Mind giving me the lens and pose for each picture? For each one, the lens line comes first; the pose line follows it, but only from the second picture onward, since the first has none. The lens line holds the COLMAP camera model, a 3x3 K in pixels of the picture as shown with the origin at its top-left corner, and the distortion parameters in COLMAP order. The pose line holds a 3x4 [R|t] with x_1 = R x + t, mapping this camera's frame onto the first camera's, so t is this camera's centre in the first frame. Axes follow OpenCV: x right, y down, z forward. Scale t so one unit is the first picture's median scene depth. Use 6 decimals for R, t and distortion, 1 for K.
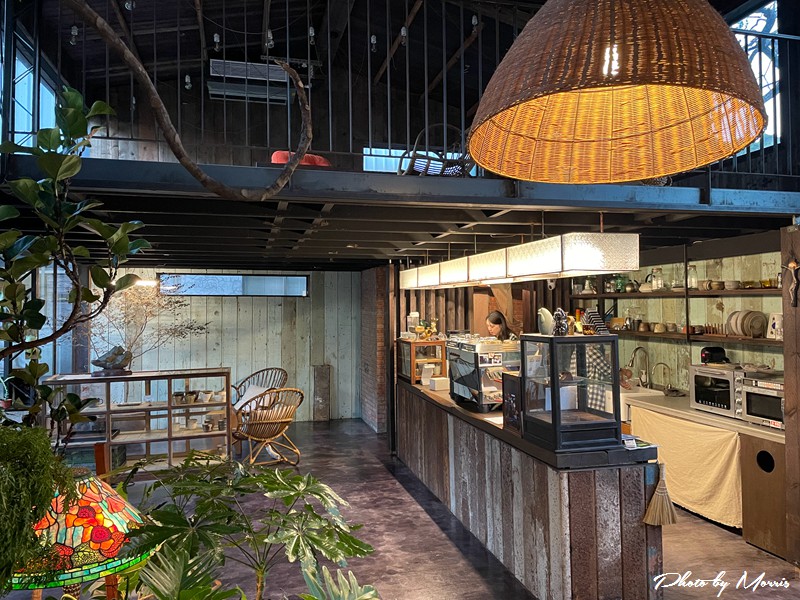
lens RADIAL K [[600.2, 0, 400.0], [0, 600.2, 300.0], [0, 0, 1]] dist [0.089942, -0.145883]
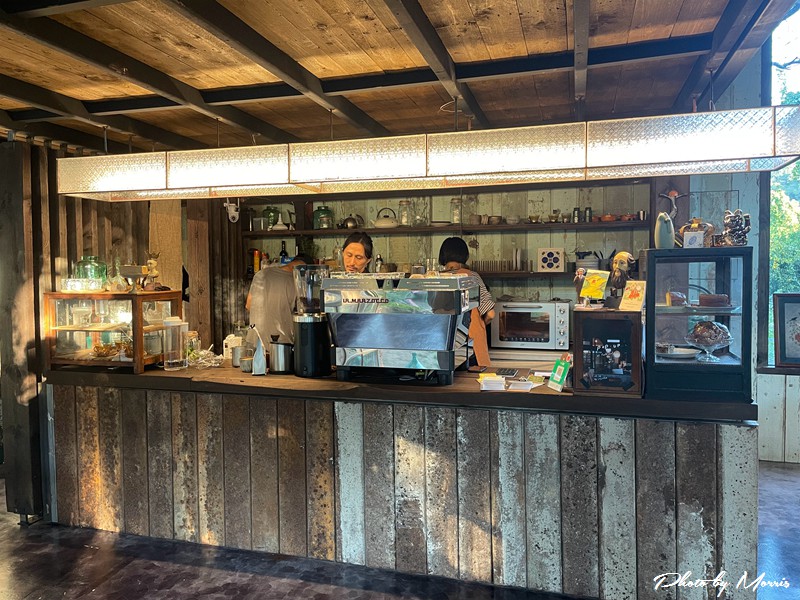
lens RADIAL K [[600.2, 0, 400.0], [0, 600.2, 300.0], [0, 0, 1]] dist [0.089942, -0.145883]
pose [[0.508823, -0.035499, 0.860139, -0.368719], [-0.003003, 0.999070, 0.043010, 0.059701], [-0.860866, -0.024467, 0.508244, 0.610303]]
